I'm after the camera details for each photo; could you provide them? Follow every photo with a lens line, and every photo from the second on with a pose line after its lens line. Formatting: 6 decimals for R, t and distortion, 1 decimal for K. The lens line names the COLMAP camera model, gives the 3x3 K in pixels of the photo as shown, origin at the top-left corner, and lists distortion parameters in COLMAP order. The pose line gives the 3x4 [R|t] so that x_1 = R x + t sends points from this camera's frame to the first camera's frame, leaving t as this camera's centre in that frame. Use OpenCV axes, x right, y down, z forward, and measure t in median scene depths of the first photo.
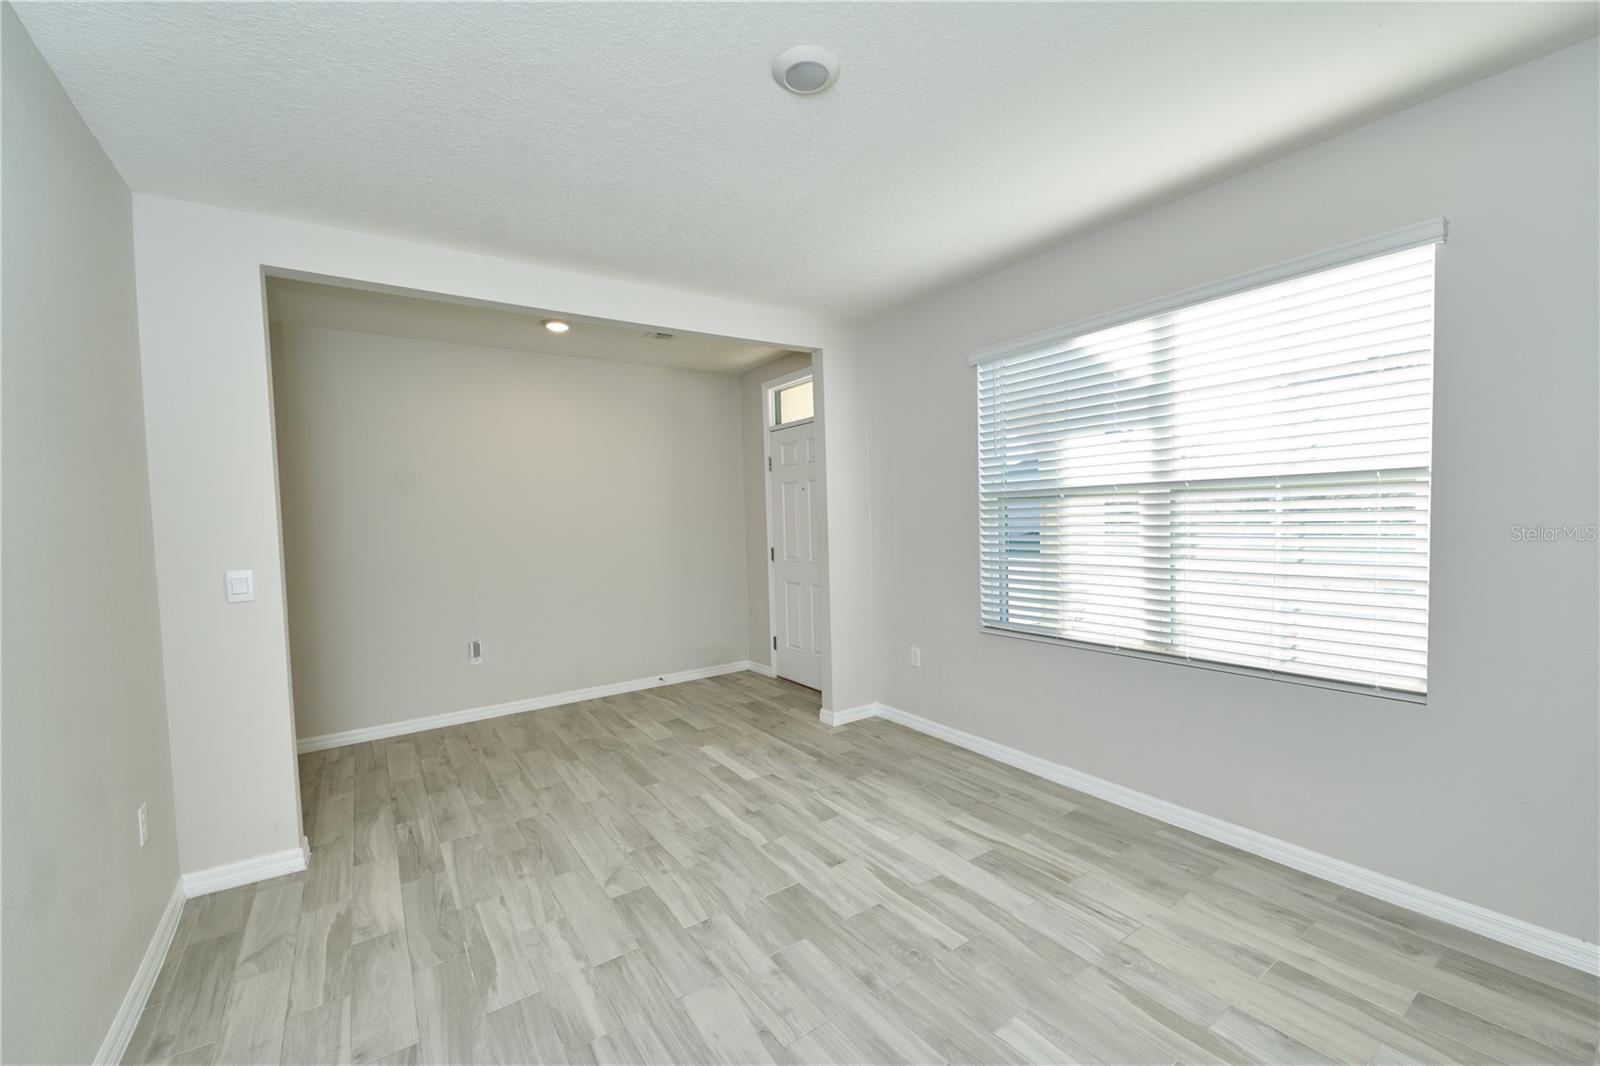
lens RADIAL K [[643.2, 0, 805.3], [0, 643.2, 538.9], [0, 0, 1]] dist [0.012124, -0.009552]
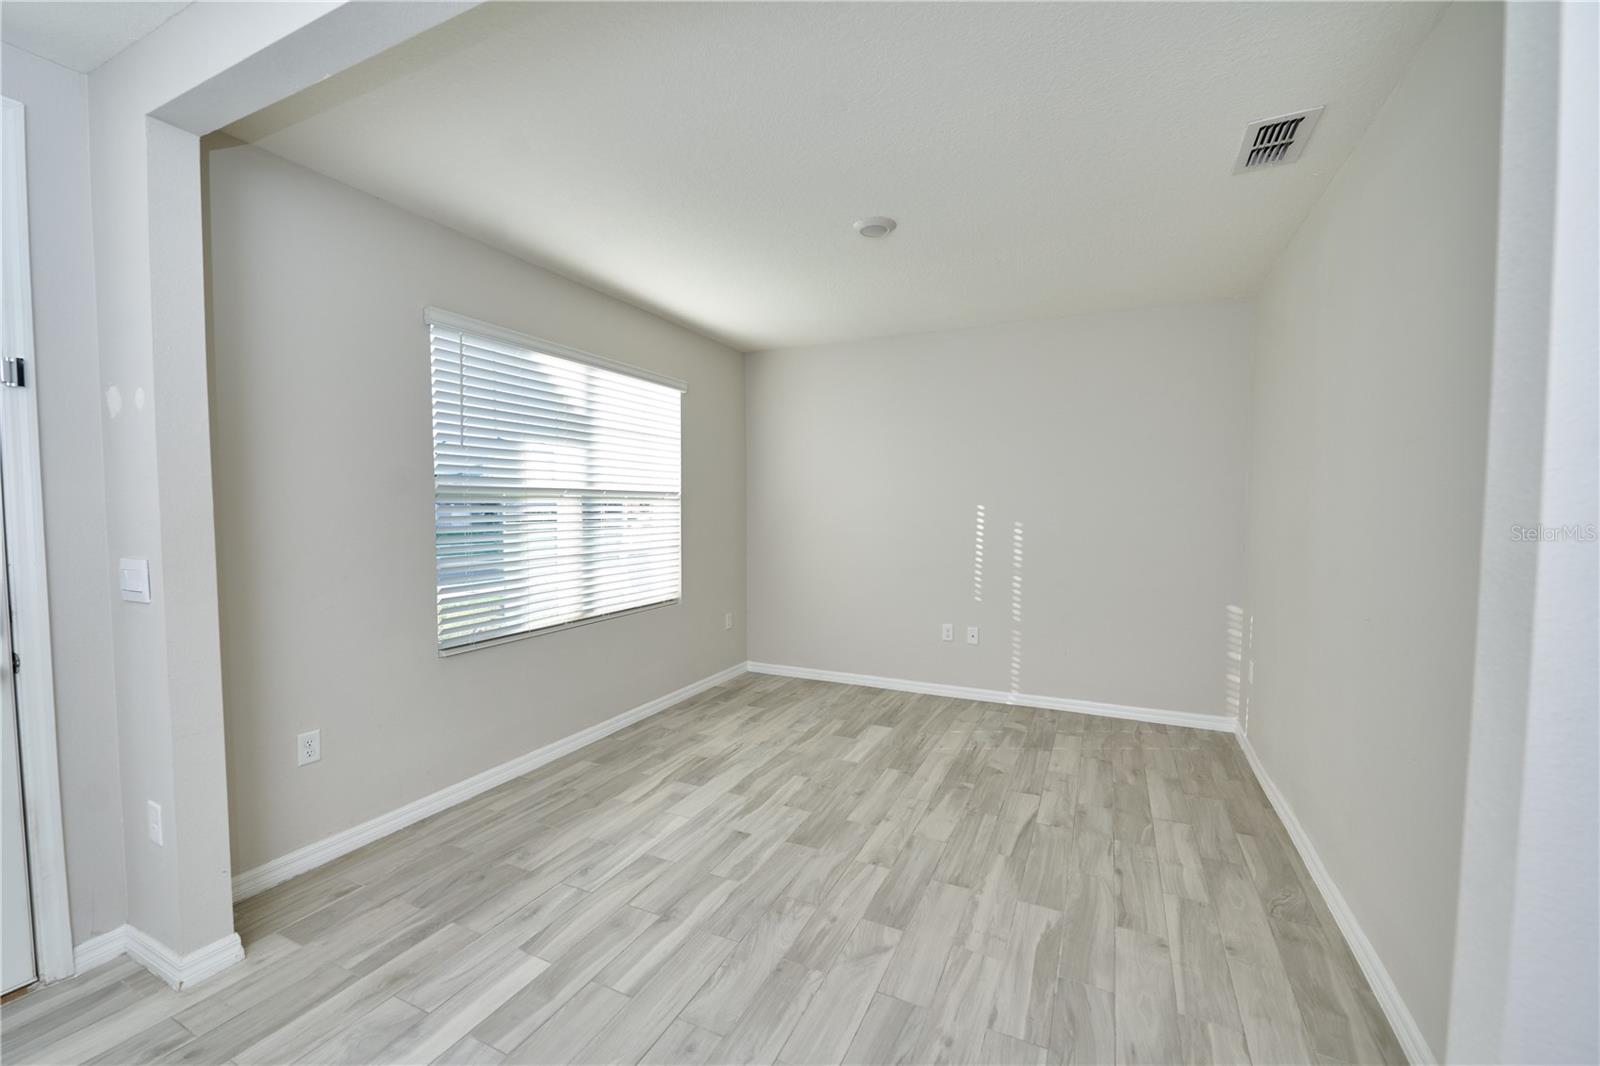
lens RADIAL K [[643.2, 0, 805.3], [0, 643.2, 538.9], [0, 0, 1]] dist [0.012124, -0.009552]
pose [[-0.496623, -0.016395, 0.867812, -0.948822], [0.046018, 0.997918, 0.045188, -0.028623], [-0.866746, 0.062377, -0.494834, 1.447182]]
